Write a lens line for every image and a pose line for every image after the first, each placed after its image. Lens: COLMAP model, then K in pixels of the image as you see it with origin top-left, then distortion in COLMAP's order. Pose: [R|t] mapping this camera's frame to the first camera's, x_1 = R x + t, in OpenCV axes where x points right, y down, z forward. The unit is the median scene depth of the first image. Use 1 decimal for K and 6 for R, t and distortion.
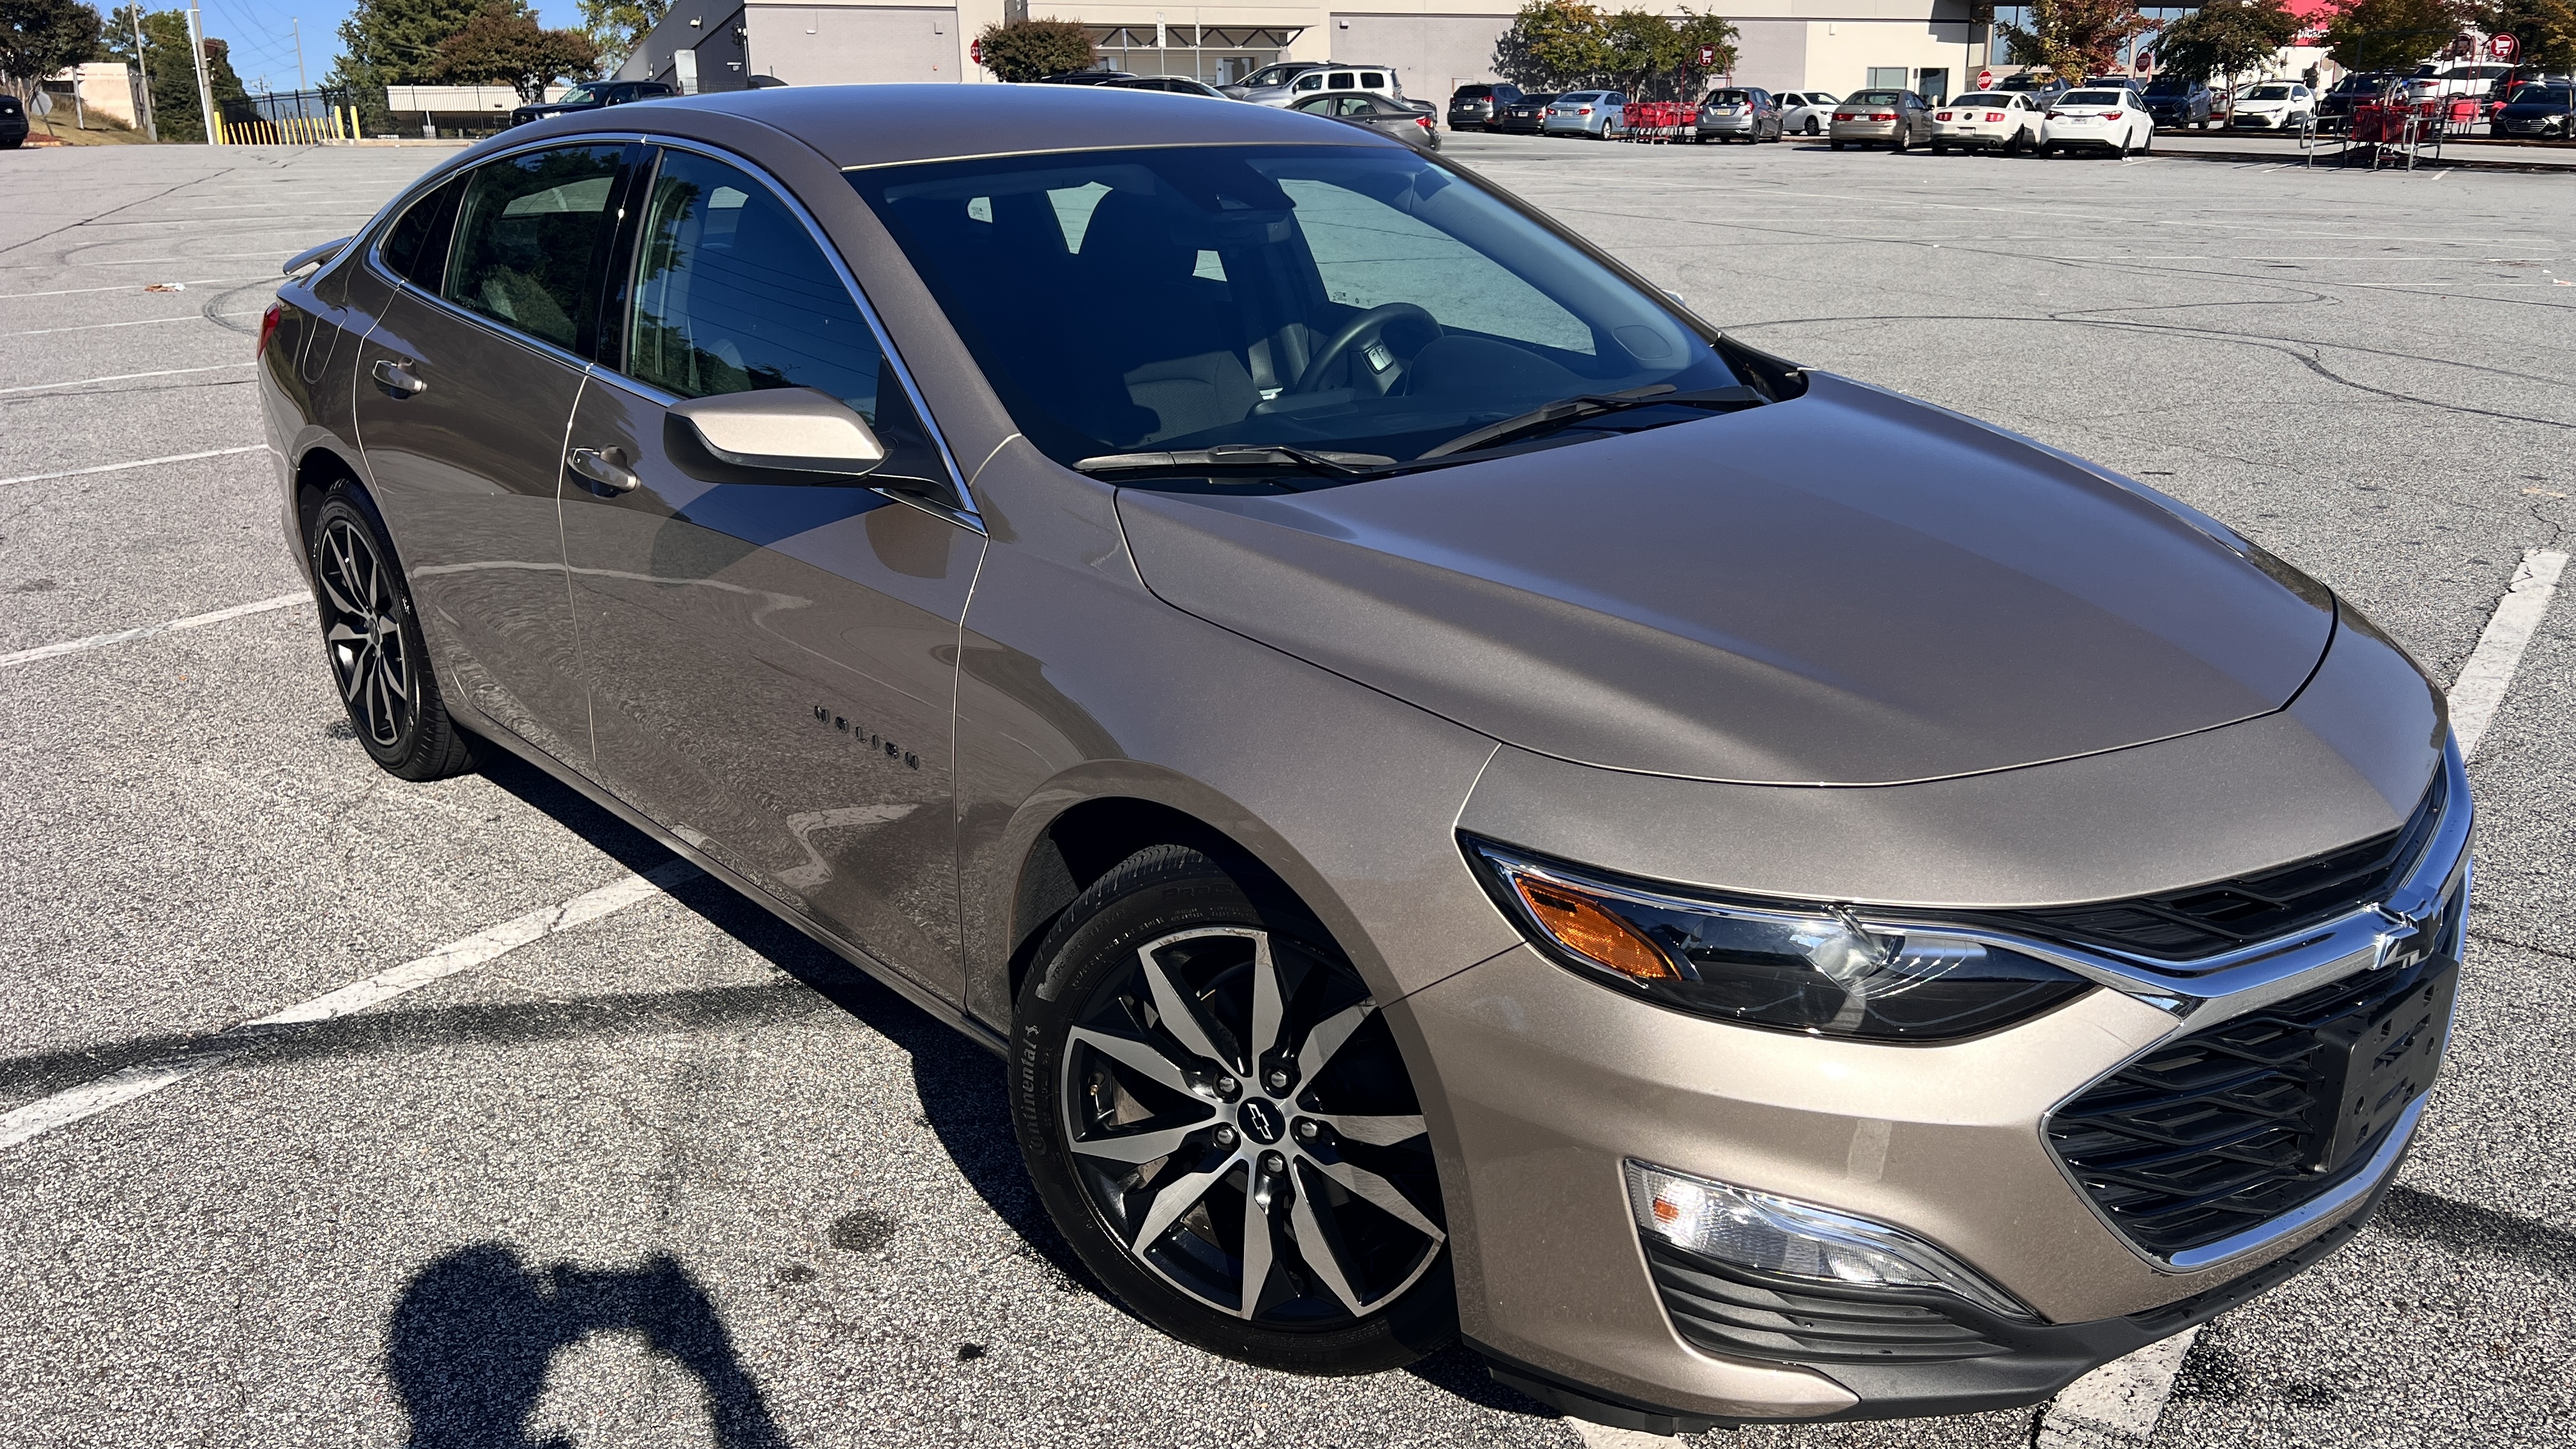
lens RADIAL K [[2032.8, 0, 1286.9], [0, 2032.8, 719.3], [0, 0, 1]] dist [0.024395, -0.005865]
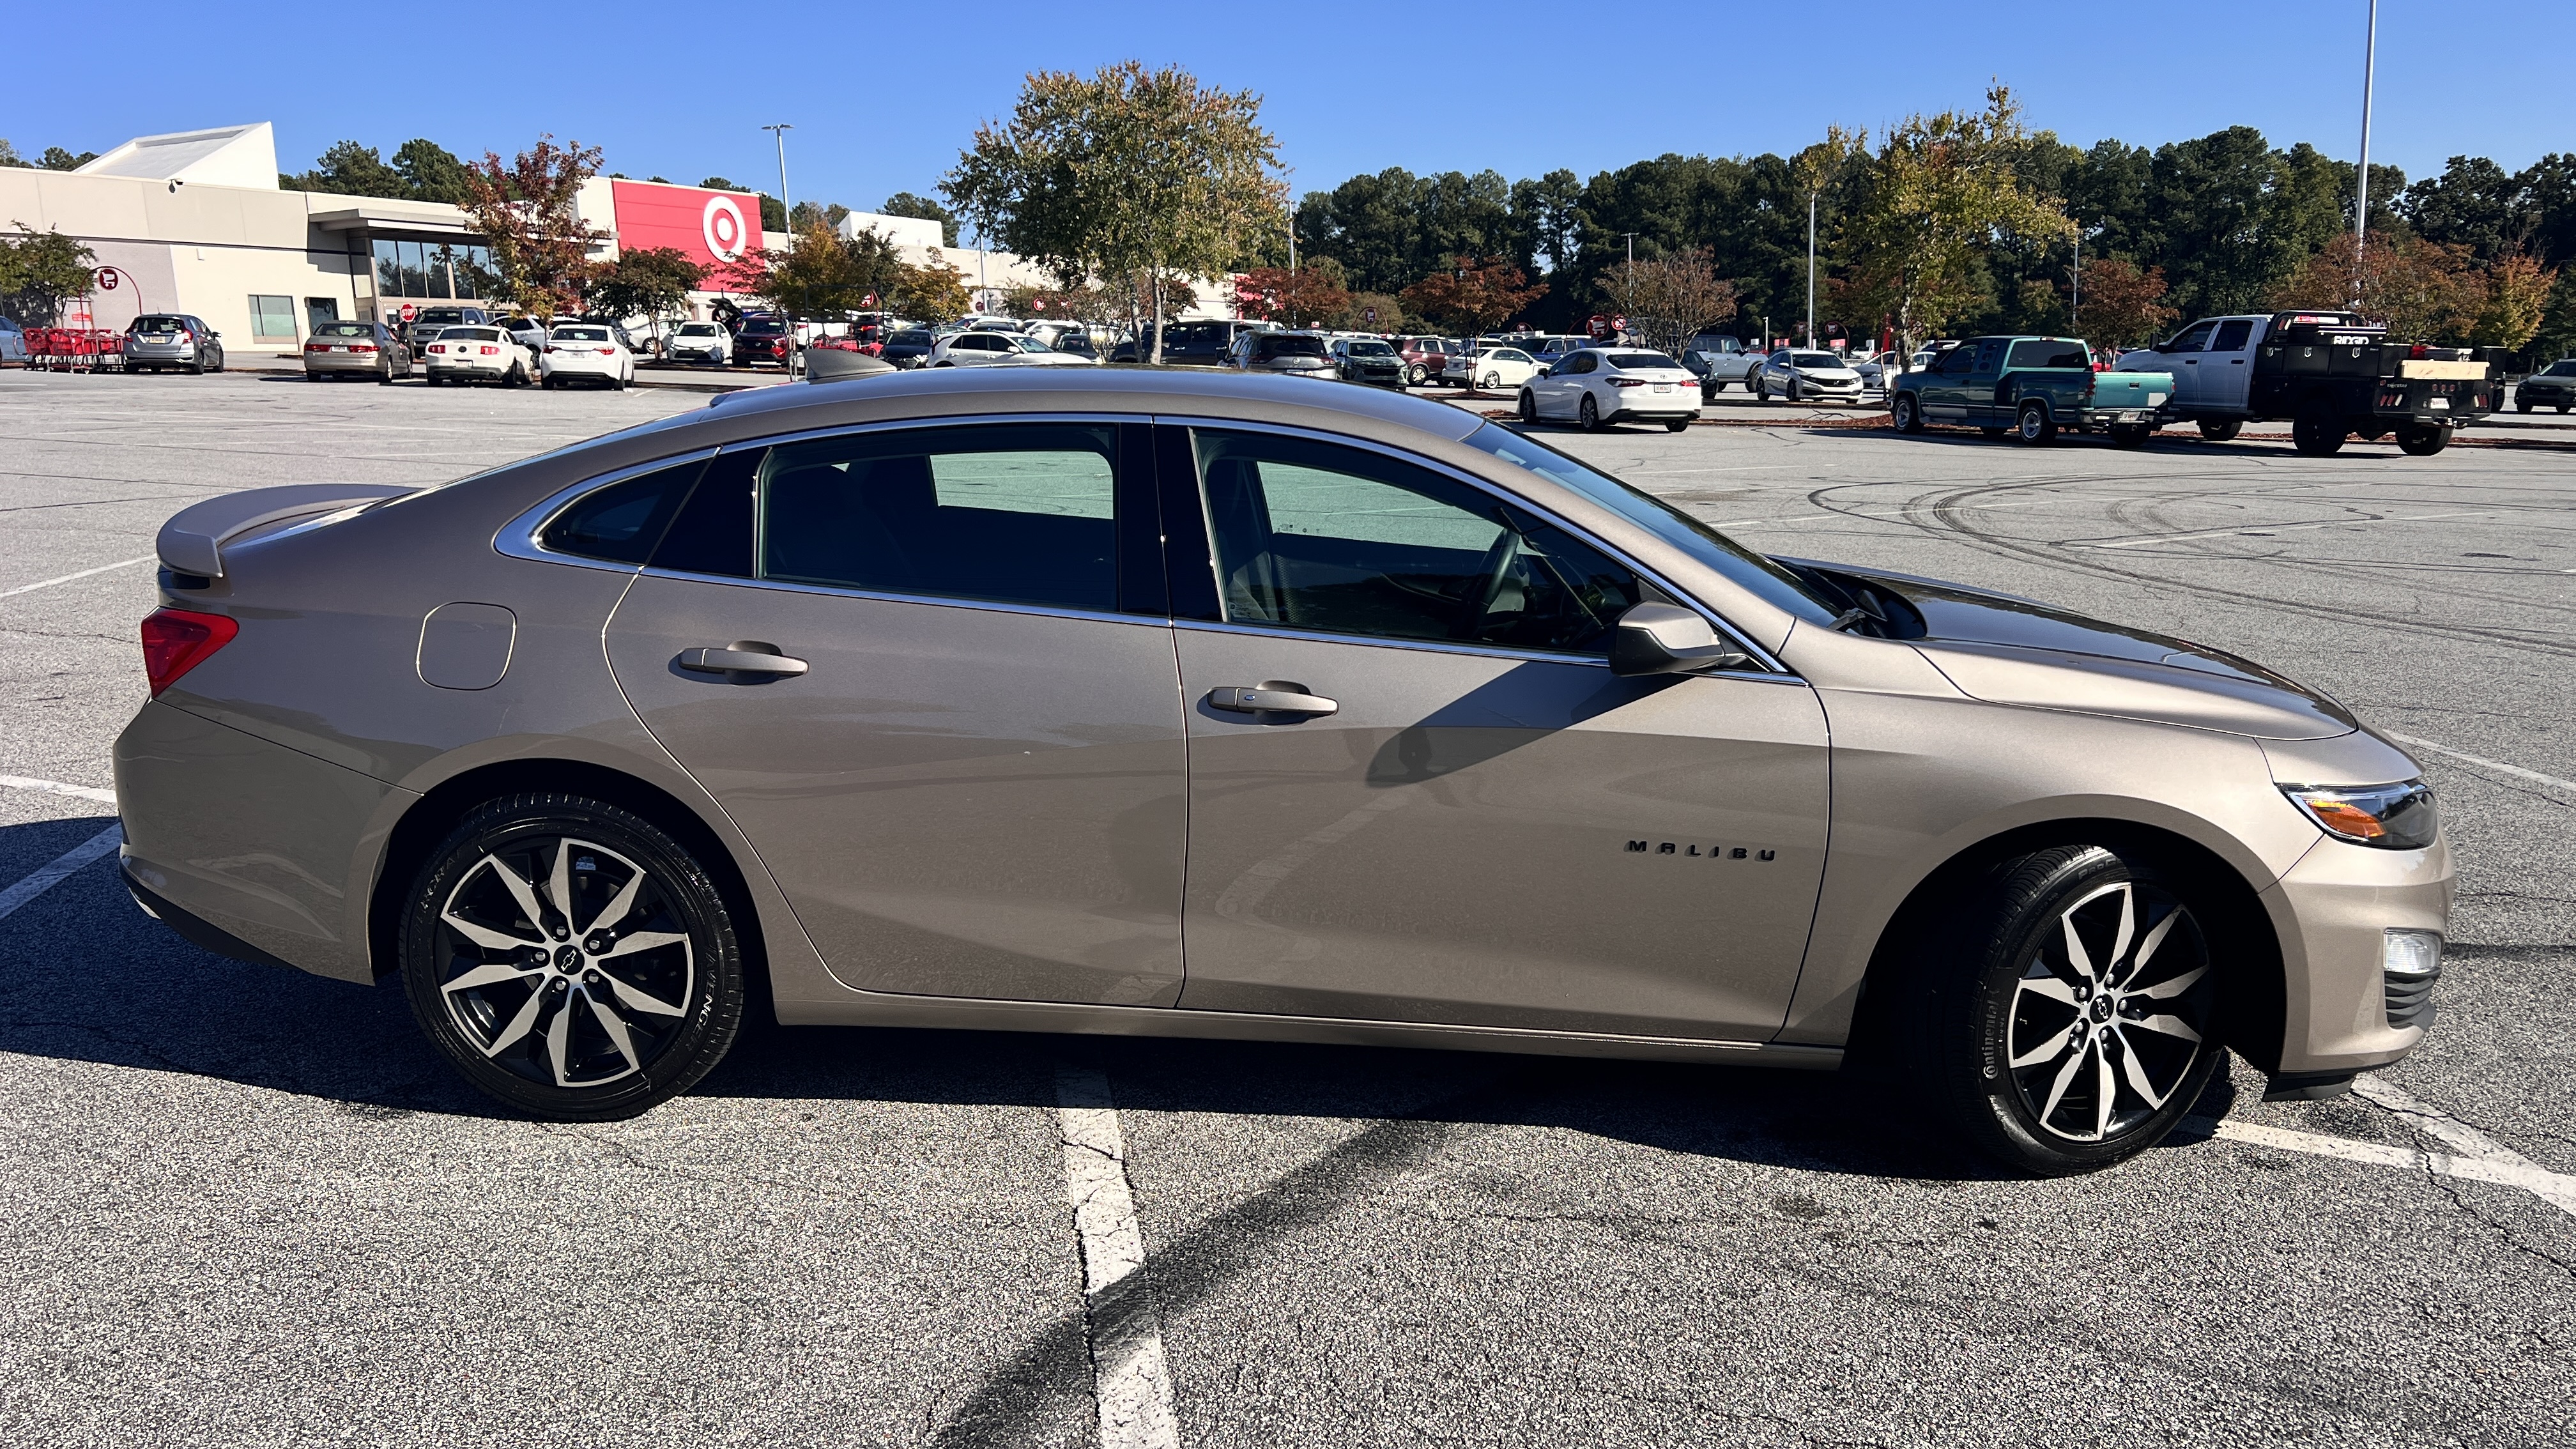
lens RADIAL K [[2032.8, 0, 1286.7], [0, 2032.8, 730.9], [0, 0, 1]] dist [0.024395, -0.005865]
pose [[0.689818, -0.127998, 0.712578, -0.133731], [0.197845, 0.980111, -0.015471, -0.010281], [-0.696426, 0.151652, 0.701422, 0.023528]]
